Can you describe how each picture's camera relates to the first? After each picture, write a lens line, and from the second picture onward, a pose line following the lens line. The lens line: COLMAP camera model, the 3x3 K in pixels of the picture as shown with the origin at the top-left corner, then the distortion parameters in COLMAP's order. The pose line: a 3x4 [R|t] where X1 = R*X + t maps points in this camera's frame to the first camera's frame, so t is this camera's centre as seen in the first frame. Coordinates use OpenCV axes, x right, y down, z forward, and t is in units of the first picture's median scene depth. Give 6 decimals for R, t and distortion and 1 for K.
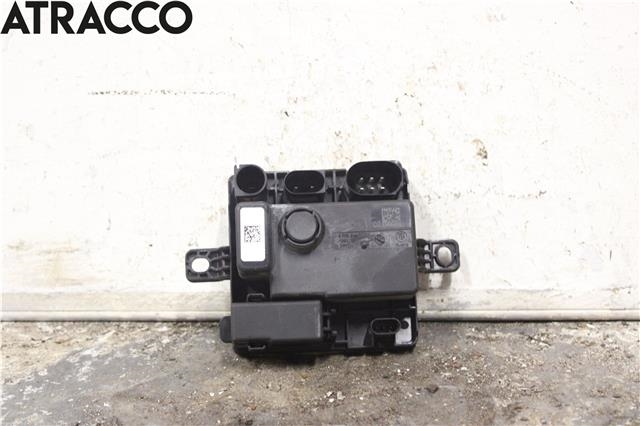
lens RADIAL K [[992.7, 0, 315.0], [0, 992.7, 209.5], [0, 0, 1]] dist [-0.010251, 0.000000]
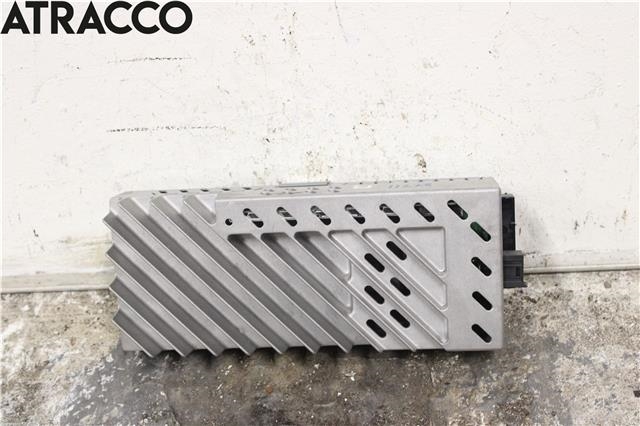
lens RADIAL K [[992.7, 0, 317.4], [0, 992.7, 210.7], [0, 0, 1]] dist [-0.010251, 0.000000]
pose [[0.997259, -0.071348, 0.019601, 0.003252], [0.059975, 0.934607, 0.350590, -0.457695], [-0.043333, -0.348454, 0.936324, -0.221100]]
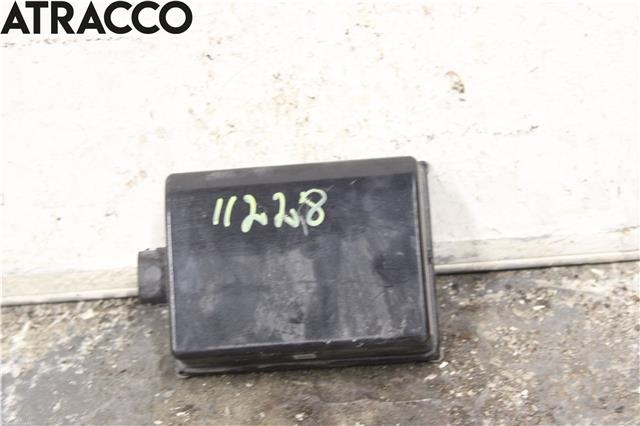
lens RADIAL K [[1493.9, 0, 314.9], [0, 1493.9, 203.4], [0, 0, 1]] dist [0.098649, 0.000000]
pose [[0.994136, -0.103525, 0.031248, 0.005437], [0.086642, 0.935442, 0.342697, -0.392142], [-0.064708, -0.337980, 0.938926, -0.161501]]
